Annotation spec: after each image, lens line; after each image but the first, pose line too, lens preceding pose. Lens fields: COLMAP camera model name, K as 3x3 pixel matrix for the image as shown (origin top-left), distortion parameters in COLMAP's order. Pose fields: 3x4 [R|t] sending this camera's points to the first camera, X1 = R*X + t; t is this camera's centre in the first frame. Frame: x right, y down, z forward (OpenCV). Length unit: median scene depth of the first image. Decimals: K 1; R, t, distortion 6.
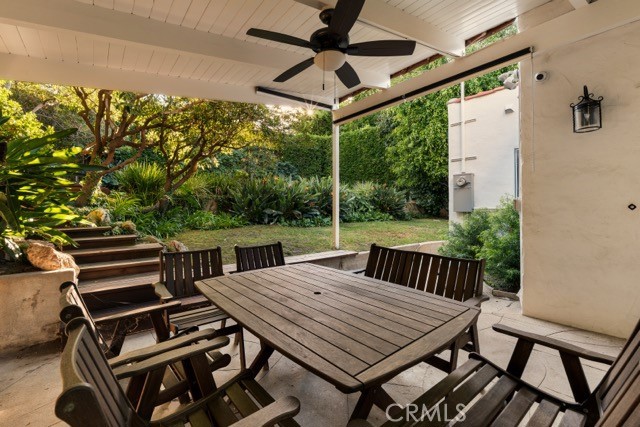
lens RADIAL K [[275.9, 0, 308.4], [0, 275.9, 195.4], [0, 0, 1]] dist [0.001576, 0.000239]
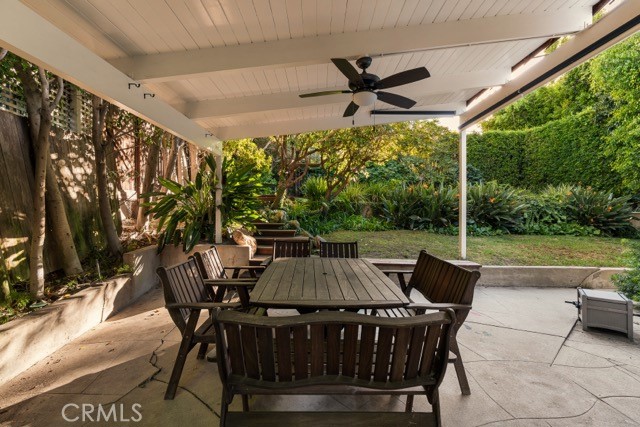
lens RADIAL K [[263.4, 0, 320.0], [0, 263.4, 213.5], [0, 0, 1]] dist [-0.002012, -0.000246]
pose [[0.807920, 0.029995, -0.588529, 0.174599], [-0.001474, 0.998803, 0.048882, -0.007589], [0.589291, -0.038625, 0.806997, -0.026478]]
